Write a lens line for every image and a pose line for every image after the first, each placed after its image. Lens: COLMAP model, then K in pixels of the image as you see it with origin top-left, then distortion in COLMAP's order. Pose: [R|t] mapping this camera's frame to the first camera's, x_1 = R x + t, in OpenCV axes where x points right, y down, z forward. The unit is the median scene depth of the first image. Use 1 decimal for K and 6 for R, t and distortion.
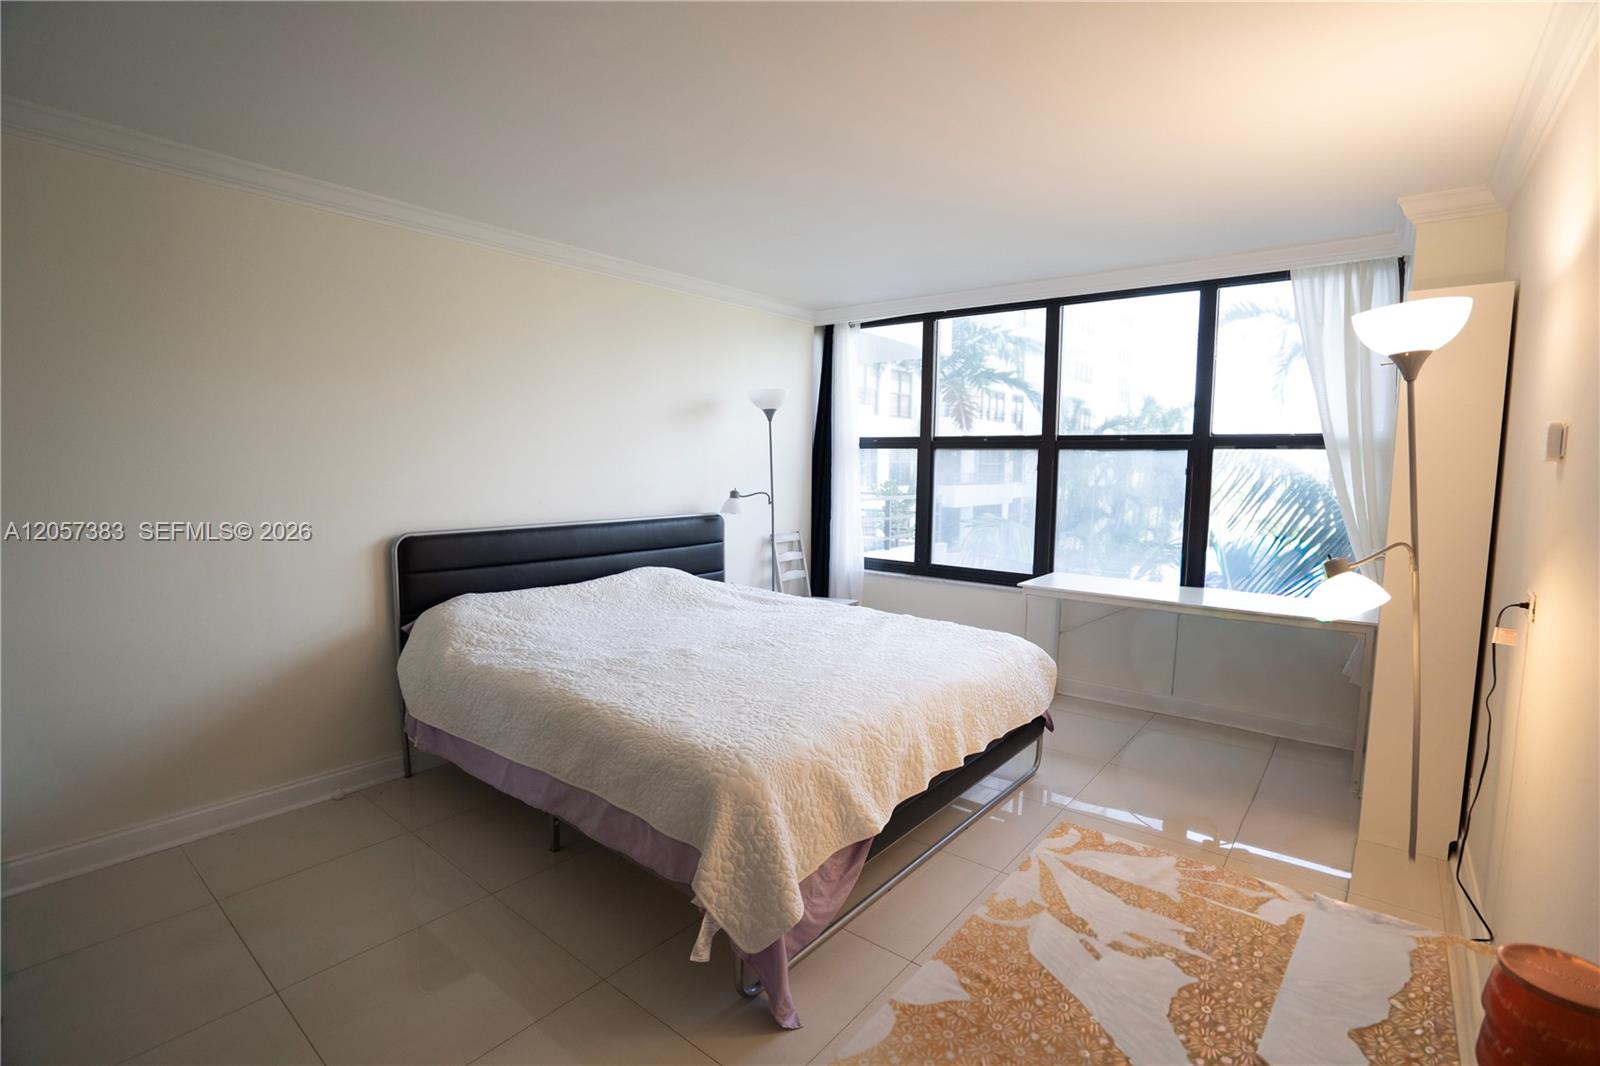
lens RADIAL K [[737.3, 0, 795.2], [0, 737.3, 531.6], [0, 0, 1]] dist [-0.063877, 0.027757]
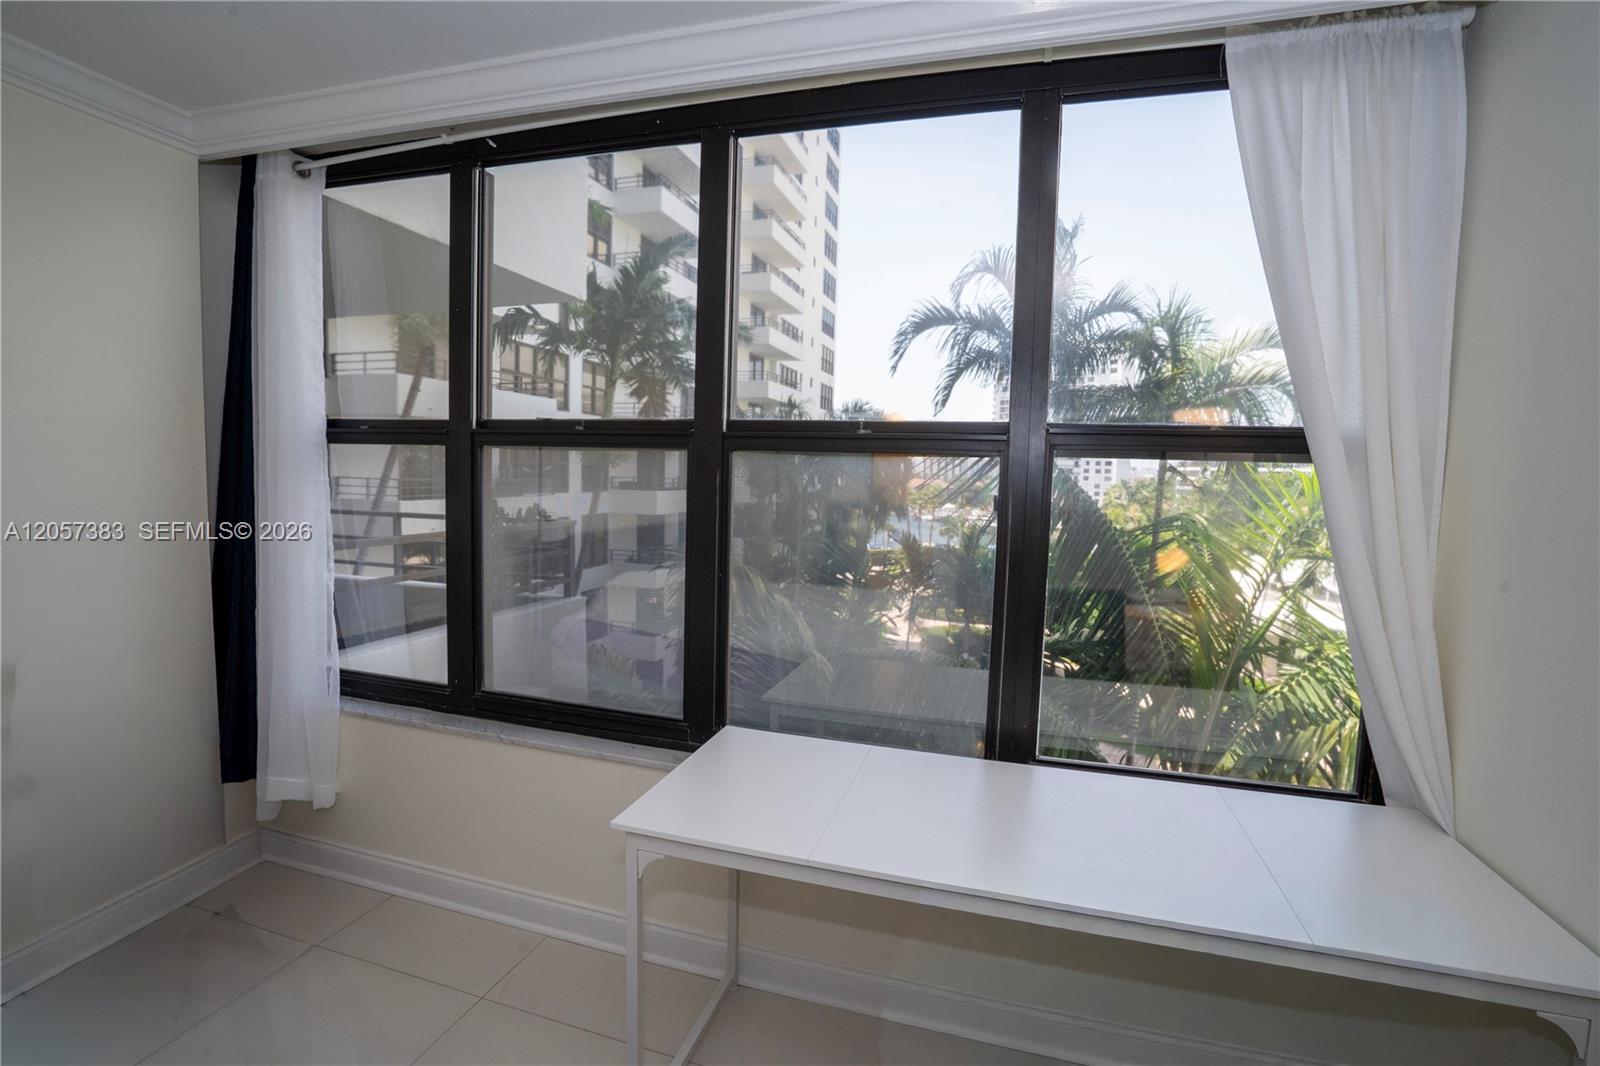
lens RADIAL K [[737.3, 0, 795.2], [0, 737.3, 531.6], [0, 0, 1]] dist [-0.063877, 0.027757]
pose [[0.928167, -0.016797, 0.371784, 0.198397], [0.018022, 0.999838, 0.000180, -0.053161], [-0.371726, 0.006533, 0.928319, 0.484073]]
